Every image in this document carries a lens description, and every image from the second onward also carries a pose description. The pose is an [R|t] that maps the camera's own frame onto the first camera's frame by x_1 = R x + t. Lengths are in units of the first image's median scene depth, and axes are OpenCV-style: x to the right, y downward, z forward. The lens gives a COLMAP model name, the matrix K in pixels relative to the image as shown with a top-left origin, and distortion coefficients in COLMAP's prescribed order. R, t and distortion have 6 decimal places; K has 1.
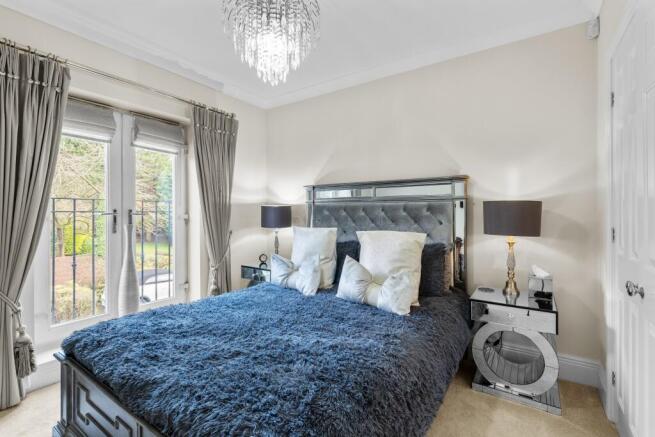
lens RADIAL K [[293.0, 0, 324.2], [0, 293.0, 207.6], [0, 0, 1]] dist [-0.004779, -0.001855]
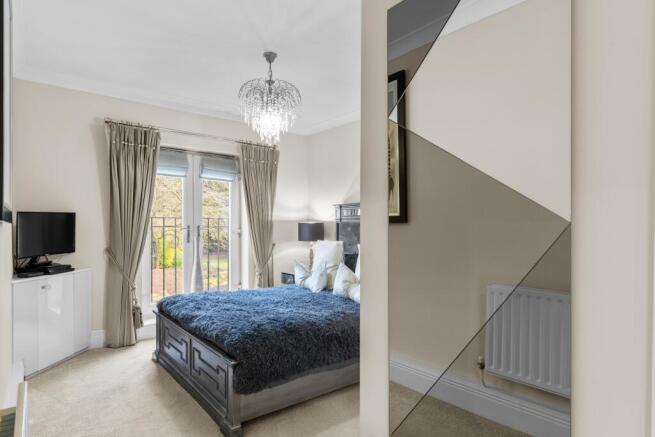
lens RADIAL K [[348.2, 0, 325.8], [0, 348.2, 225.5], [0, 0, 1]] dist [-0.021754, 0.000196]
pose [[0.961360, 0.003468, -0.275272, 0.345505], [-0.000649, 0.999946, 0.010332, -0.010441], [0.275293, -0.009754, 0.961311, -0.381725]]
